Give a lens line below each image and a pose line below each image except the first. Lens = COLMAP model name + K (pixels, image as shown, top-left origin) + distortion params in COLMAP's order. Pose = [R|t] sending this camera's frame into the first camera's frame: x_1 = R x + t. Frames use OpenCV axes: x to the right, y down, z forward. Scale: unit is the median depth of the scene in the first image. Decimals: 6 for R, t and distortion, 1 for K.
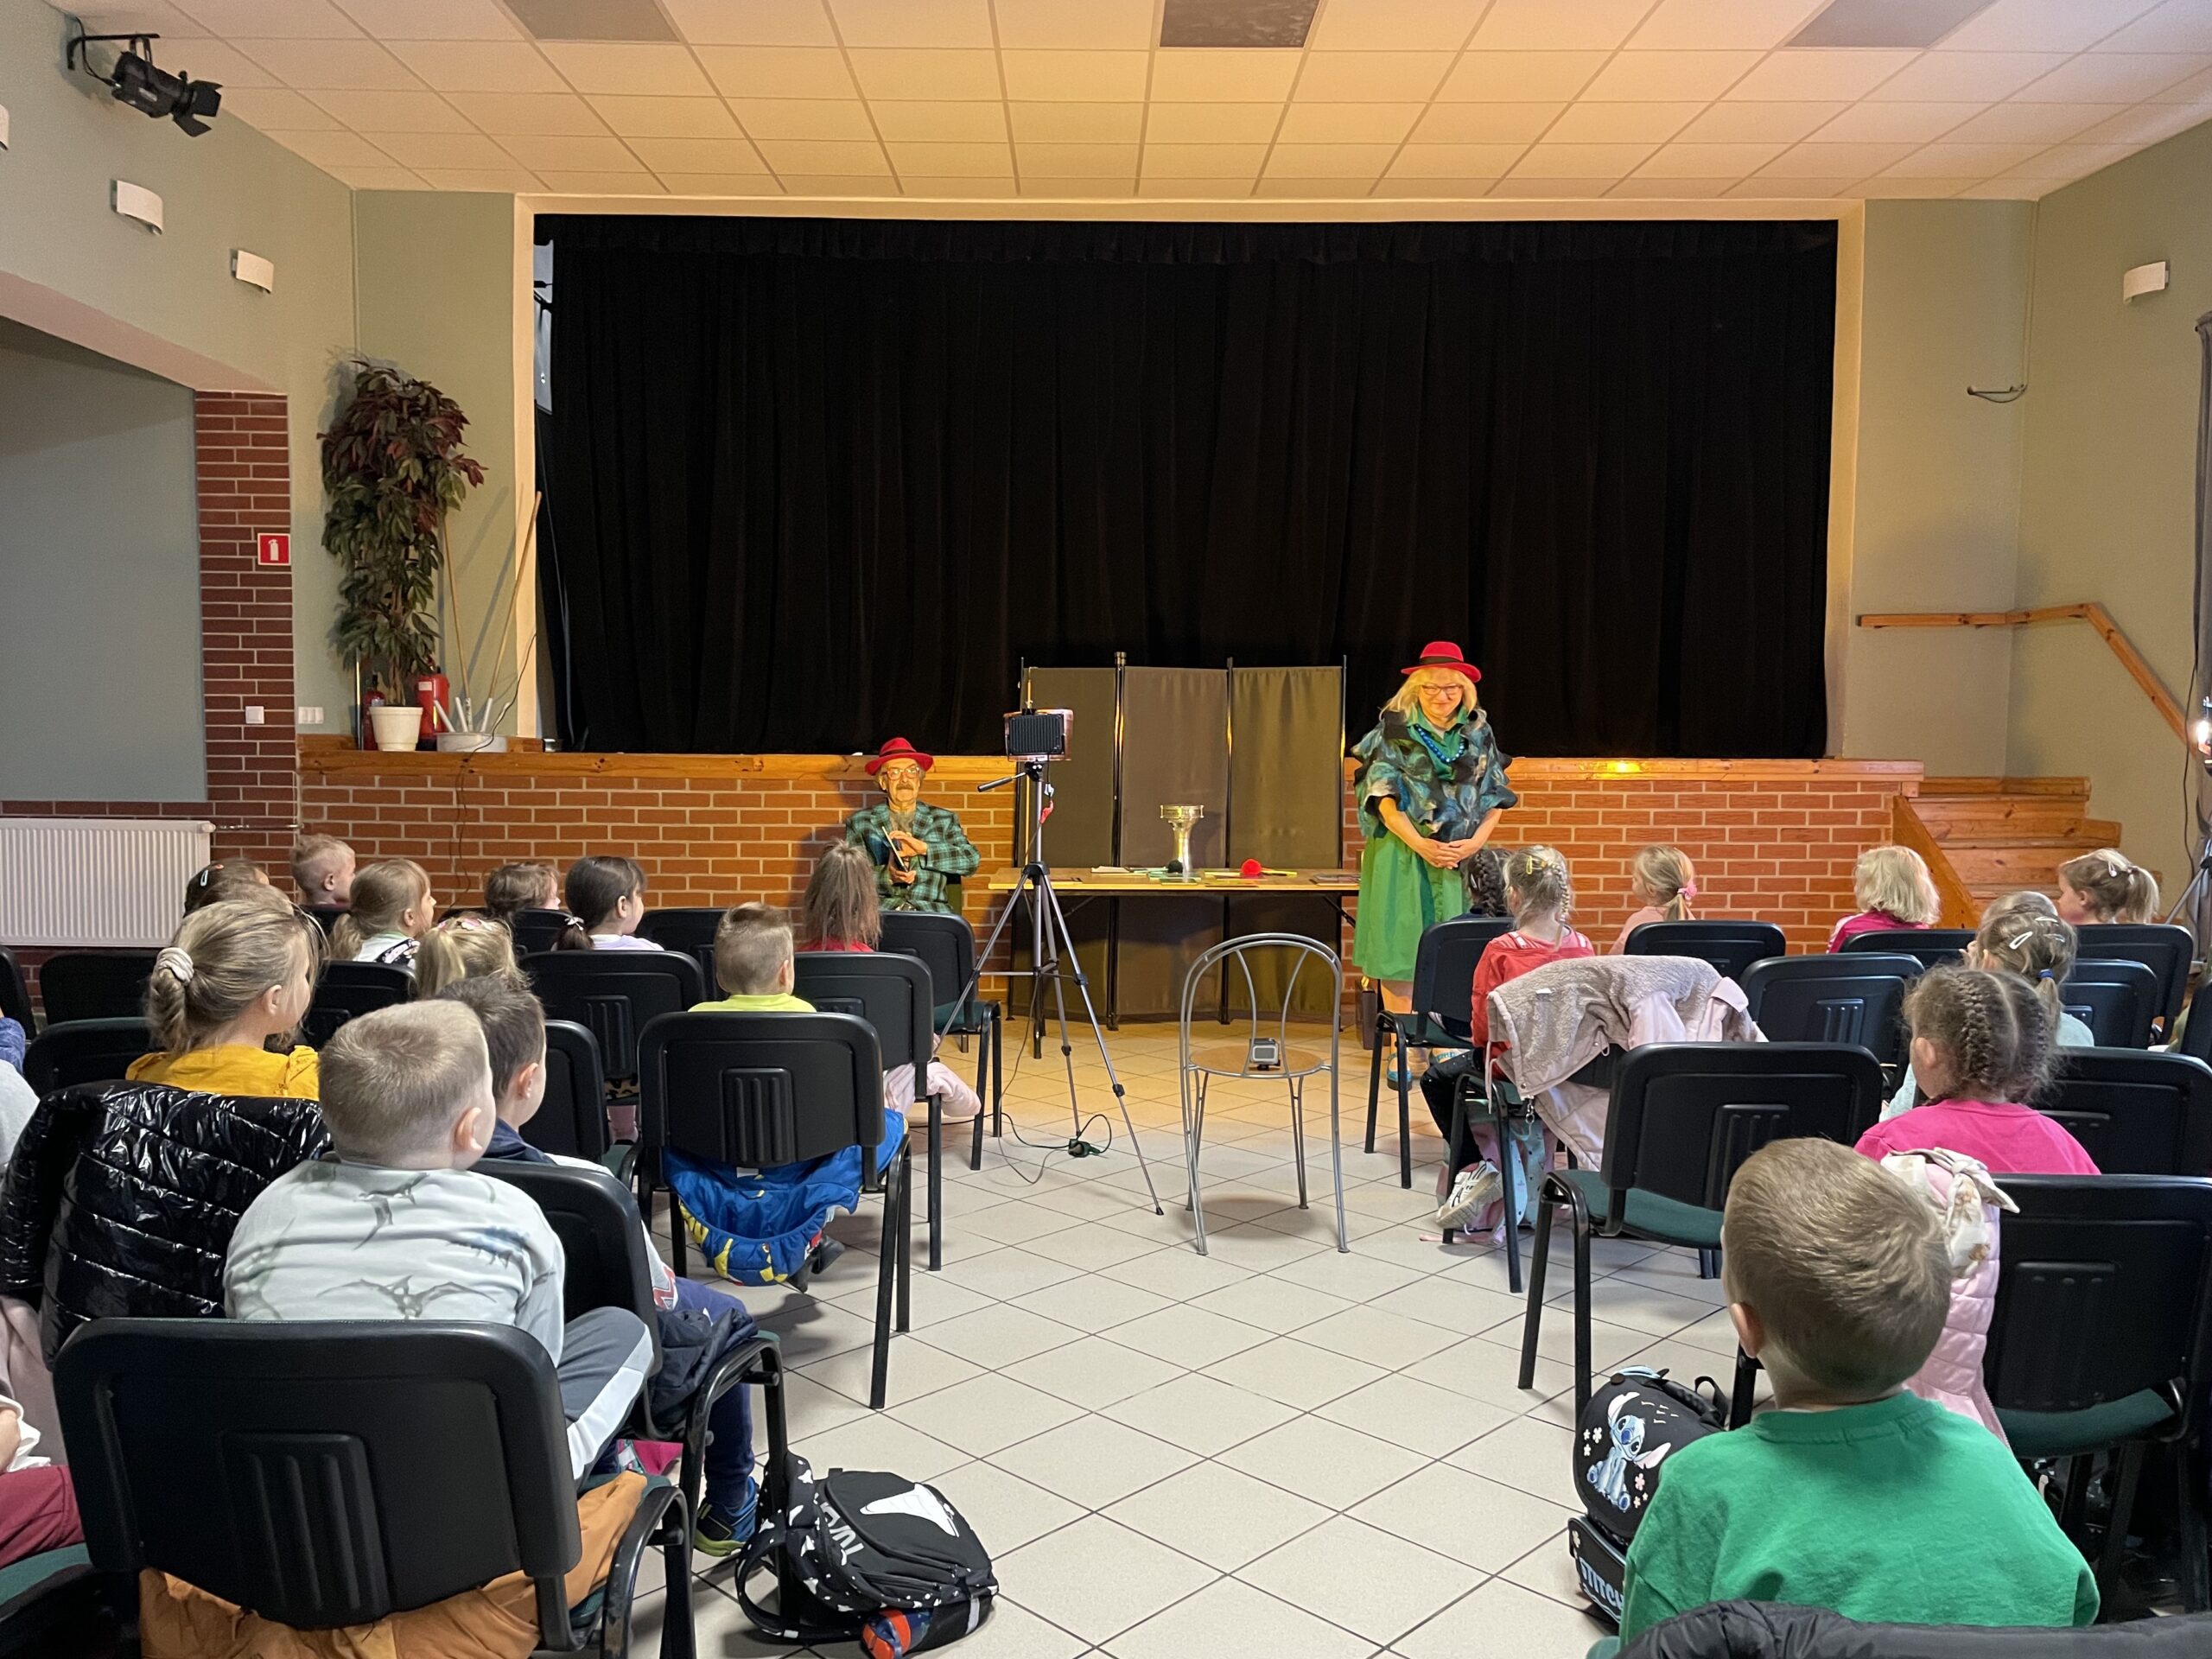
lens RADIAL K [[1669.0, 0, 1080.5], [0, 1669.0, 830.0], [0, 0, 1]] dist [0.111380, -0.134746]
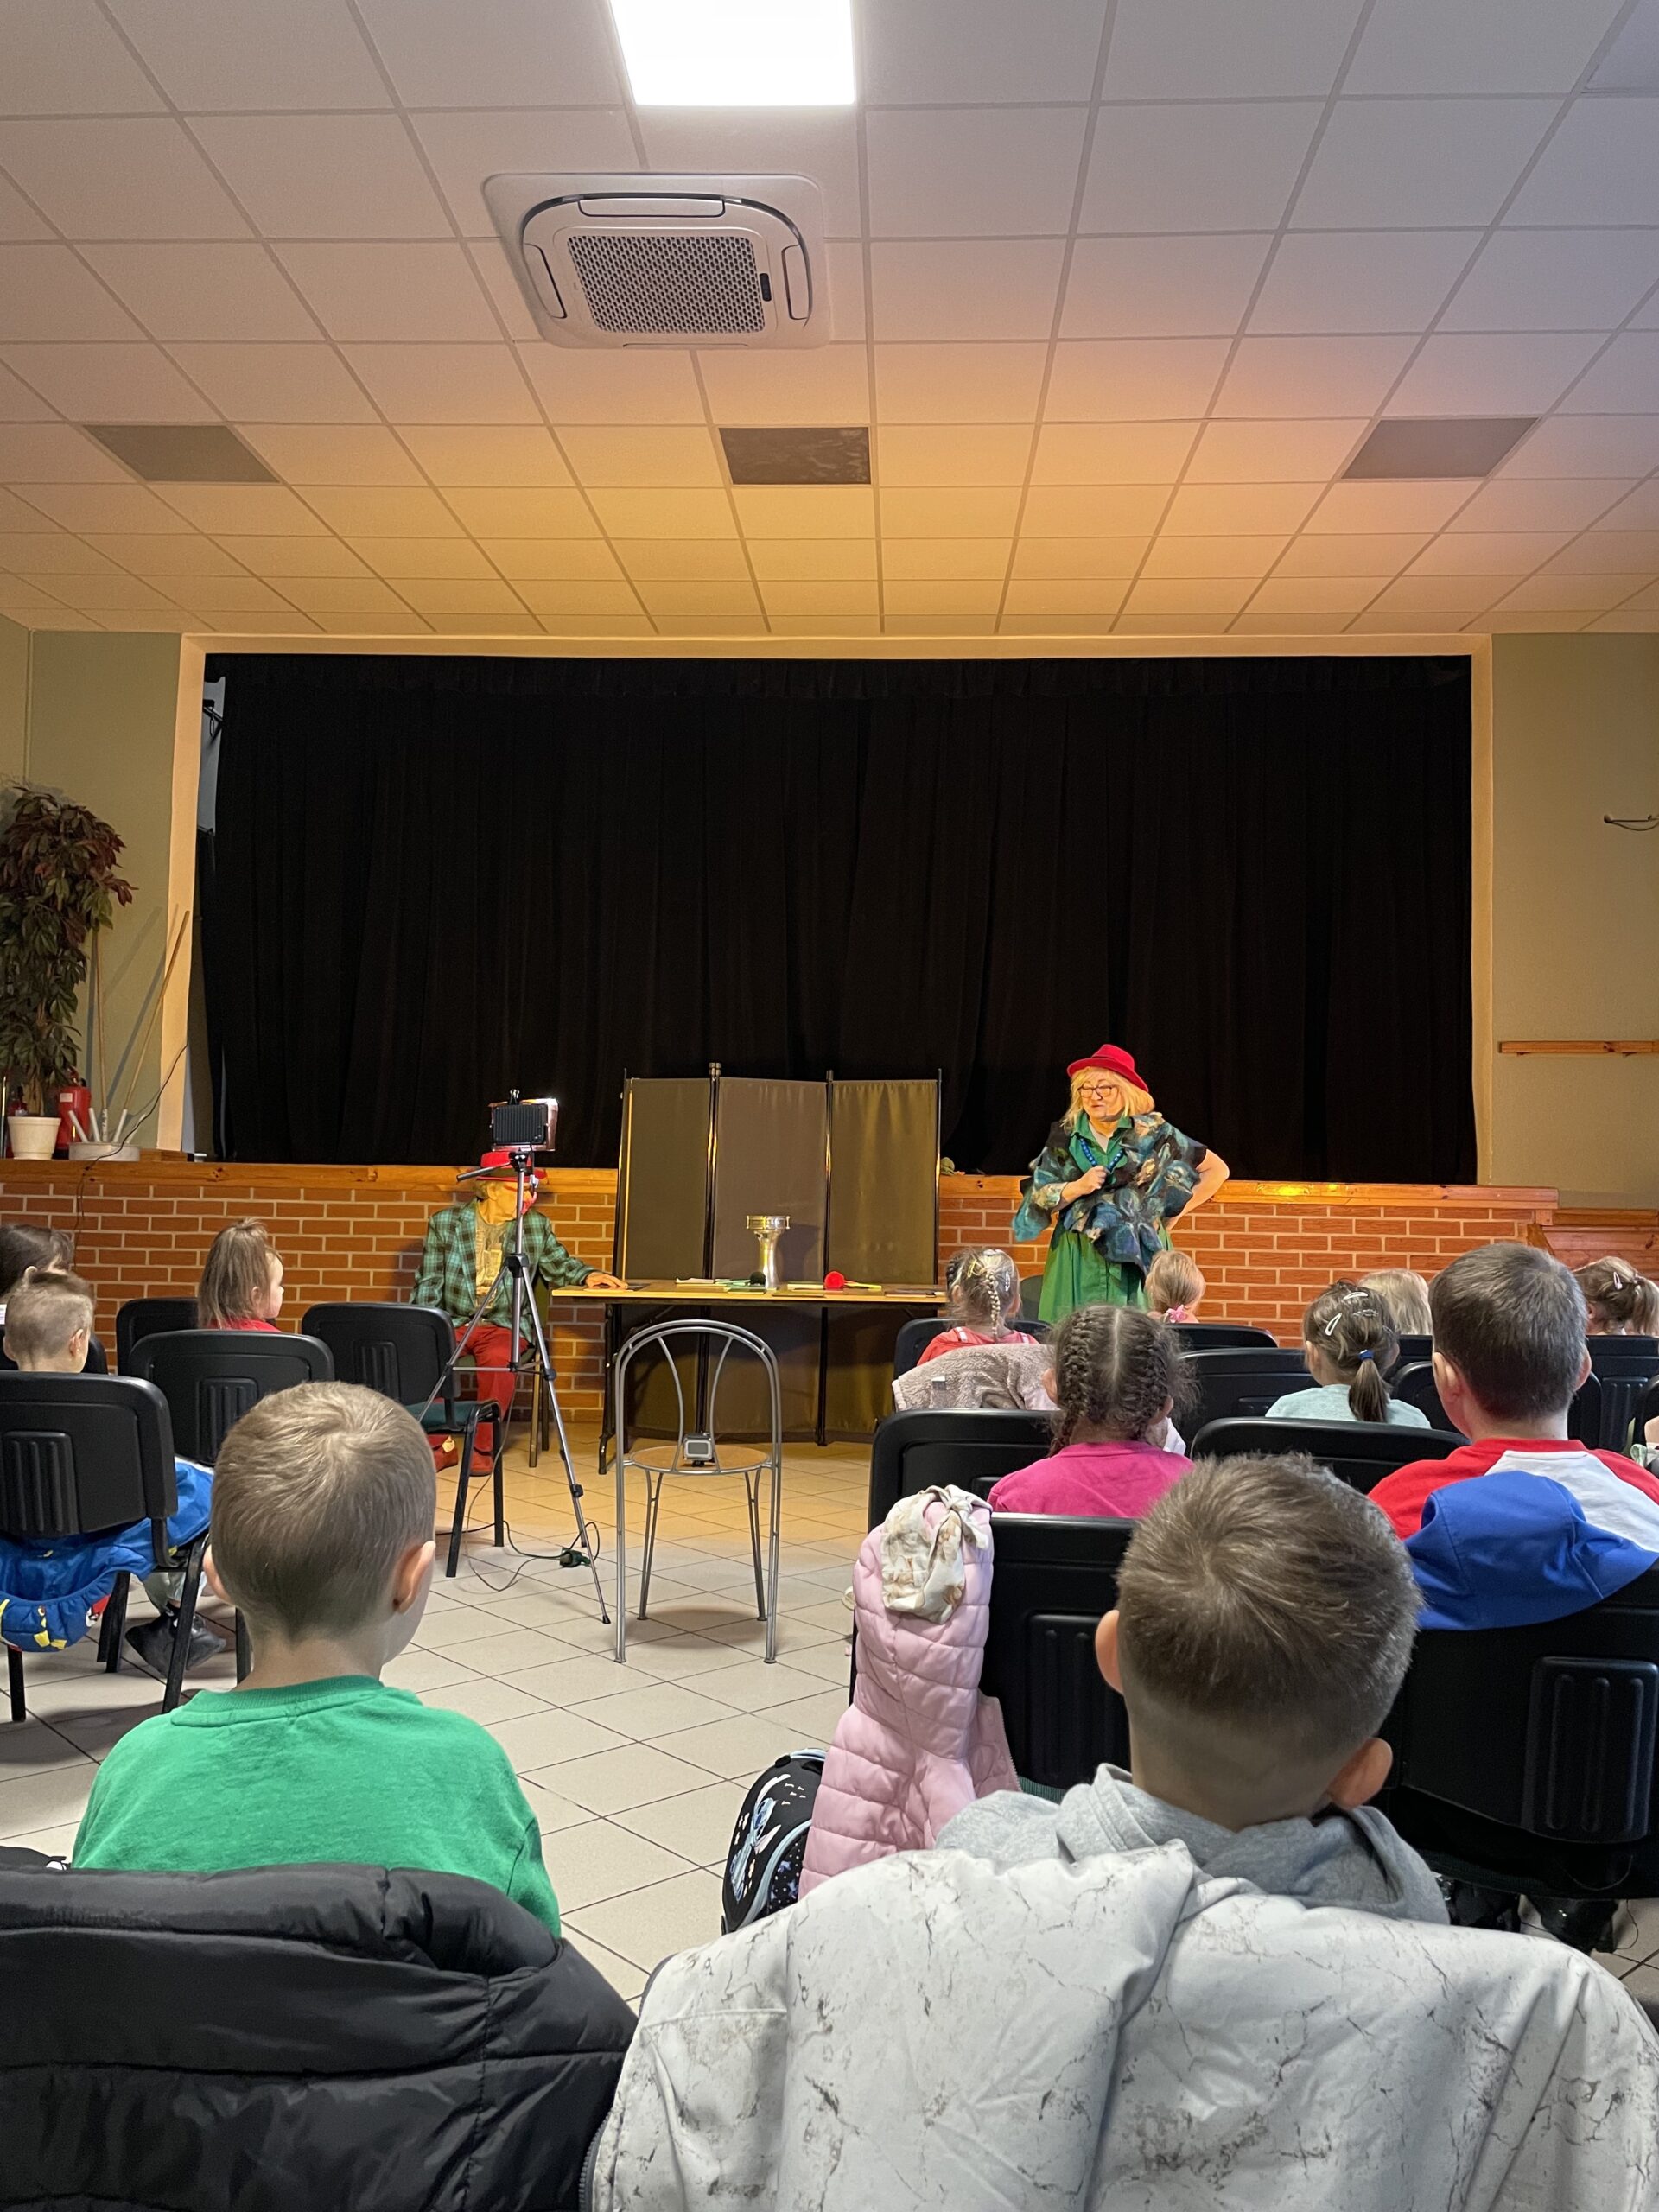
lens RADIAL K [[1664.8, 0, 806.7], [0, 1664.8, 1100.6], [0, 0, 1]] dist [0.118752, -0.159983]
pose [[0.998450, 0.010062, -0.054732, 0.122182], [-0.015828, 0.994243, -0.105970, 0.018977], [0.053350, 0.106672, 0.992862, 0.012729]]
